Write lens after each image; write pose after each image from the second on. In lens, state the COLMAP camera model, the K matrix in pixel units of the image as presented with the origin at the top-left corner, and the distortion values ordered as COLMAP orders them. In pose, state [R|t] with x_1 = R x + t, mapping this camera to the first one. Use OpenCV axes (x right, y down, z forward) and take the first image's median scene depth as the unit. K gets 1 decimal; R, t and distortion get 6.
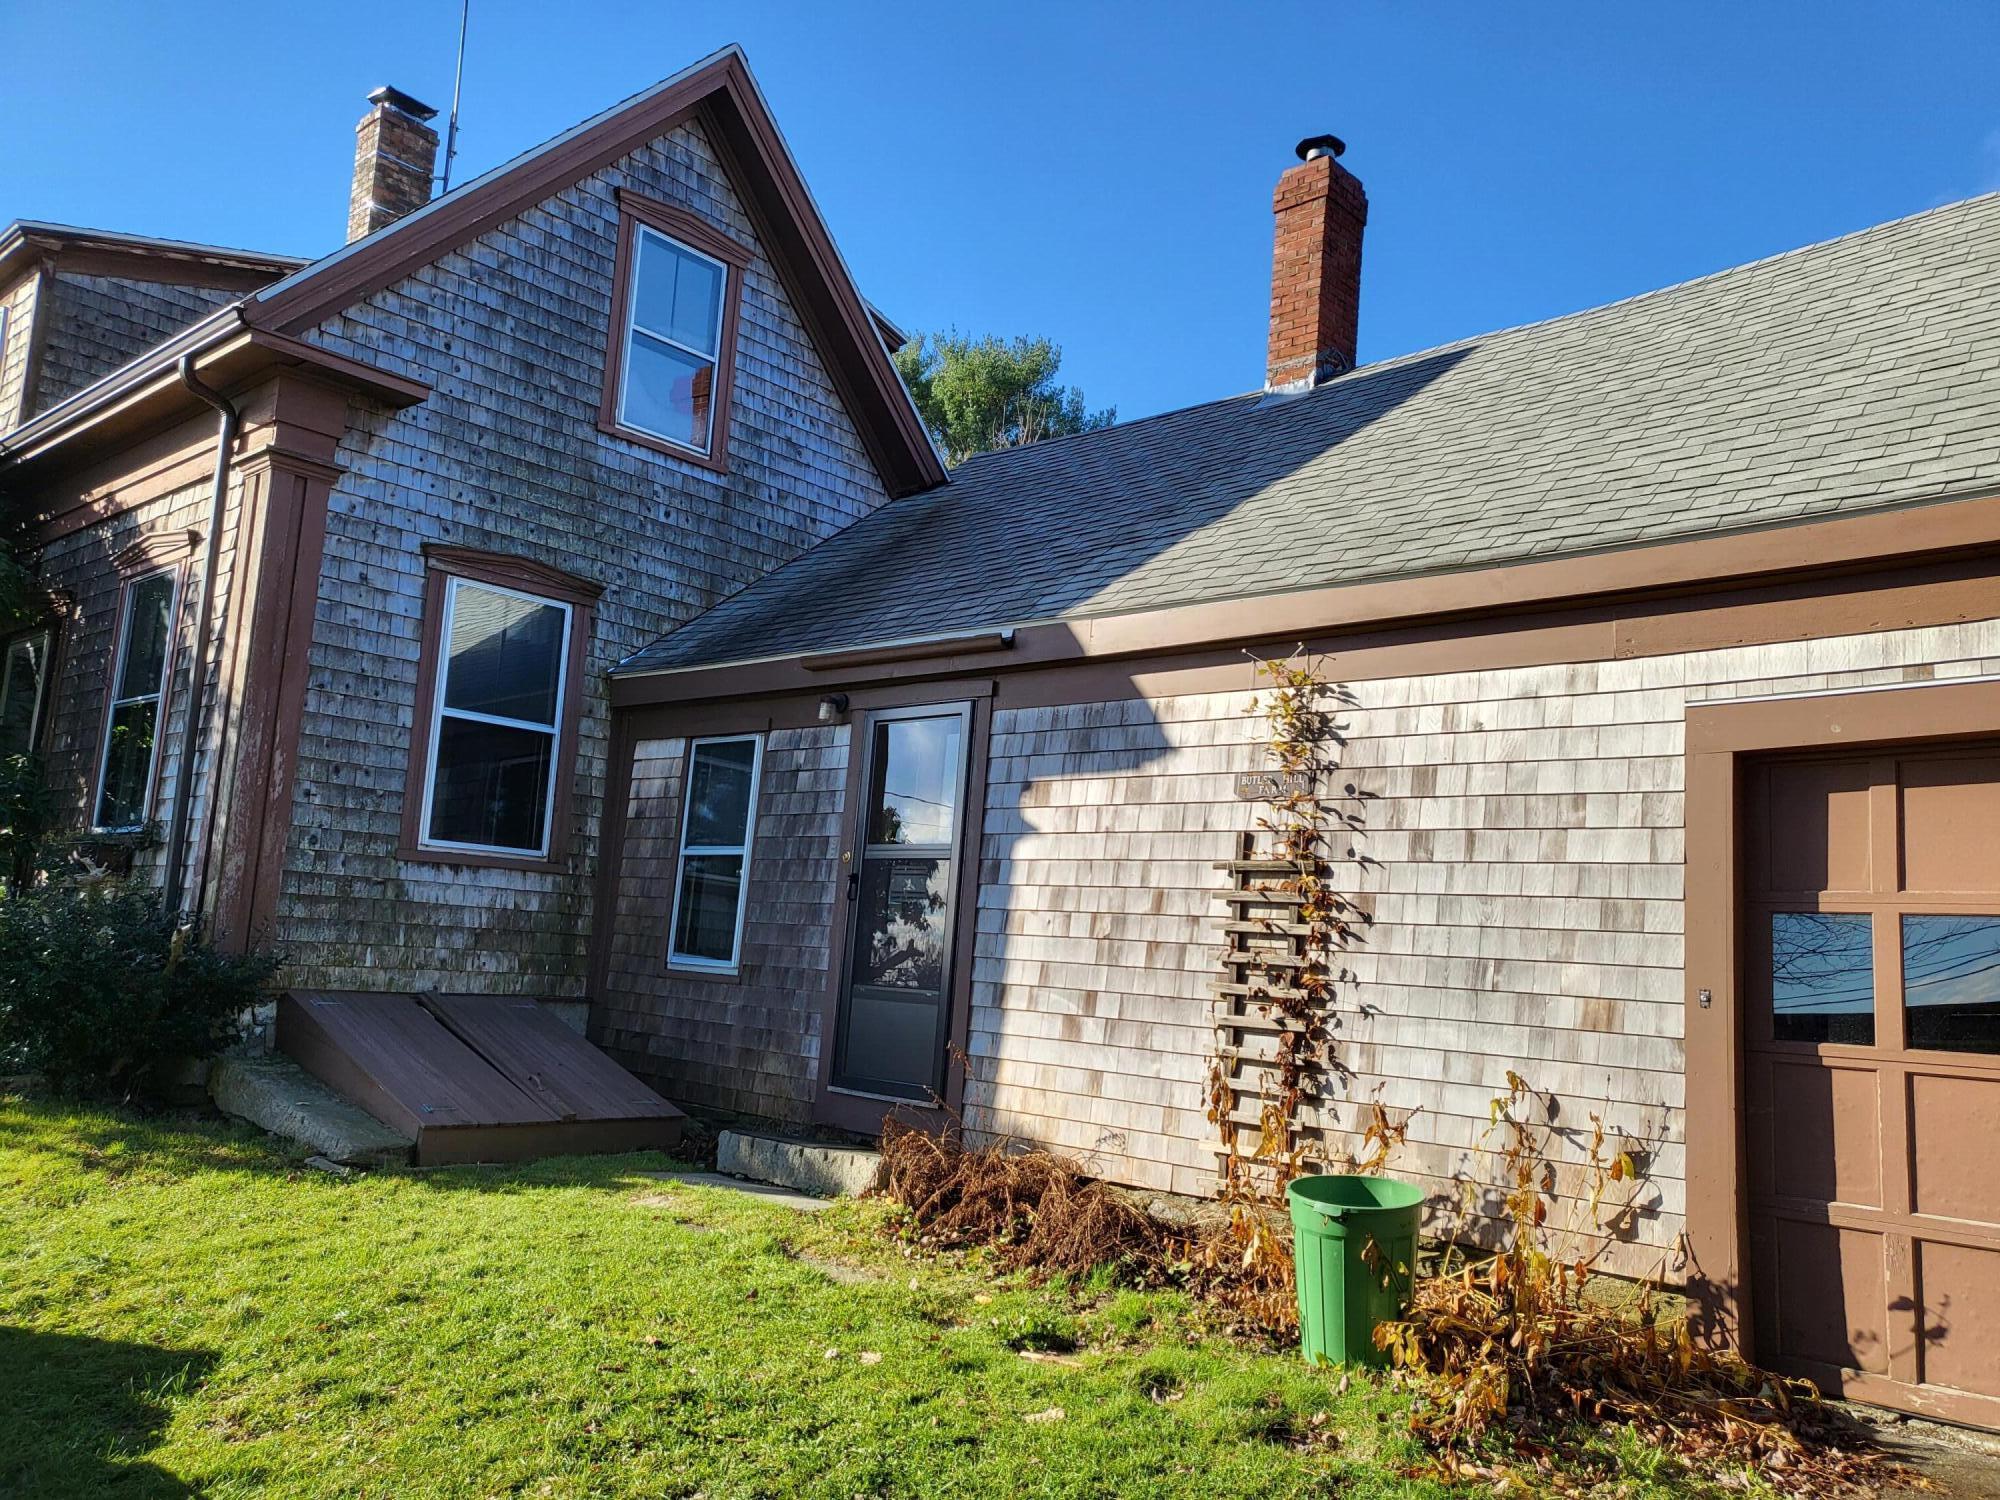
lens RADIAL K [[1504.7, 0, 1001.4], [0, 1504.7, 746.3], [0, 0, 1]] dist [0.009238, 0.003526]
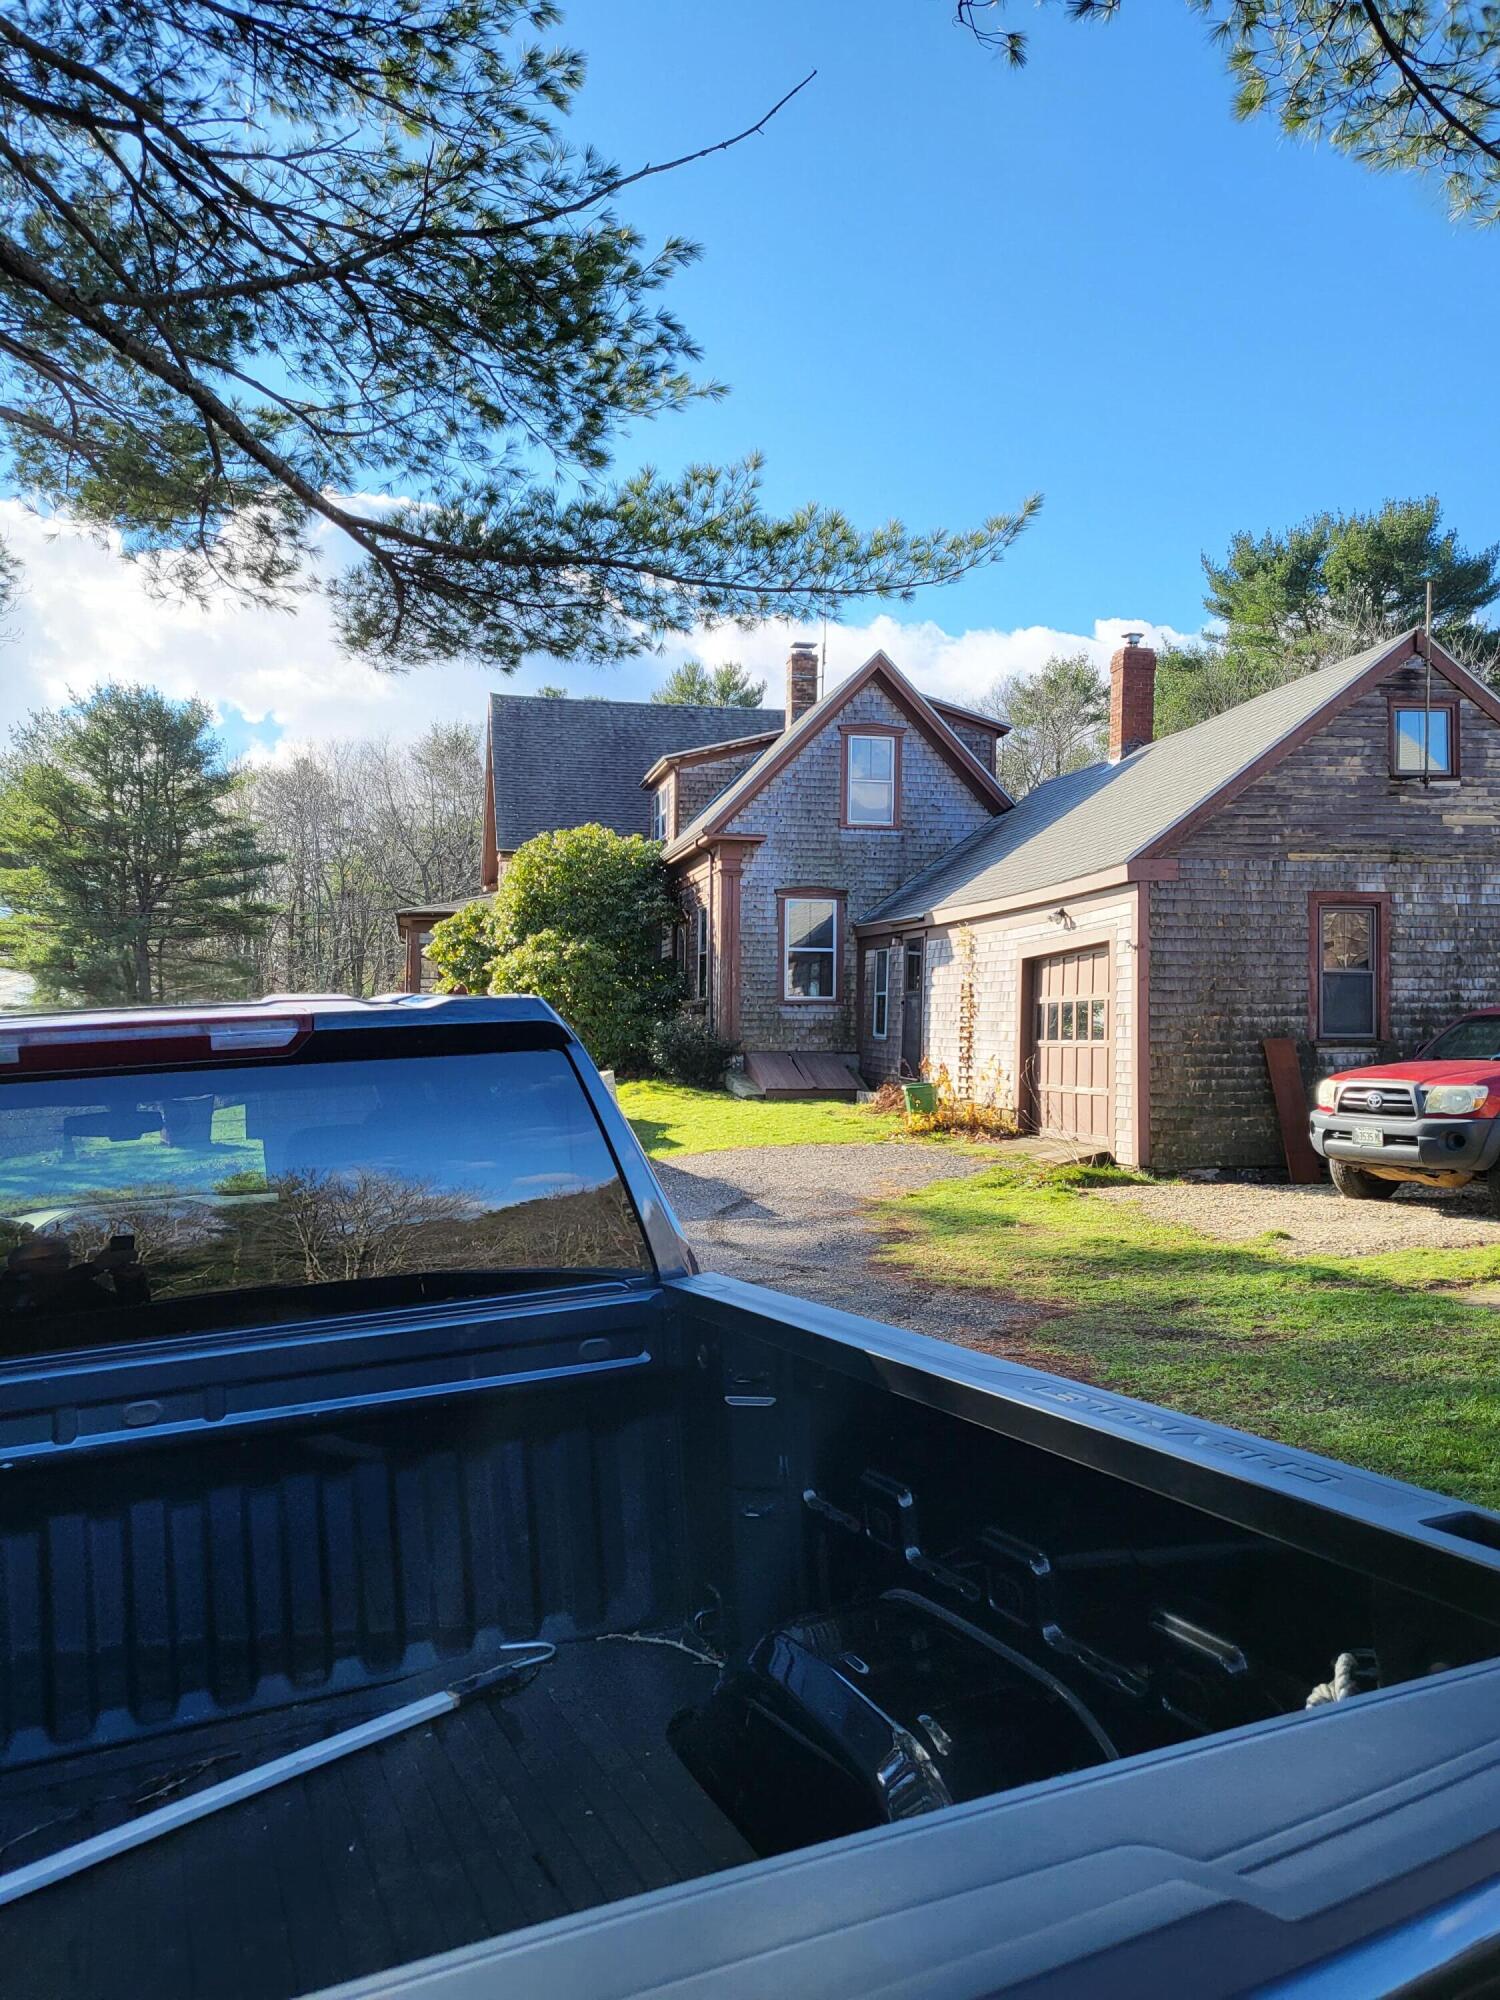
lens RADIAL K [[1504.7, 0, 749.8], [0, 1504.7, 1004.0], [0, 0, 1]] dist [0.009238, 0.003526]
pose [[0.806735, -0.061040, -0.587752, 1.182290], [0.123404, 0.990122, 0.066554, -0.116804], [0.577884, -0.126222, 0.806299, -1.267874]]
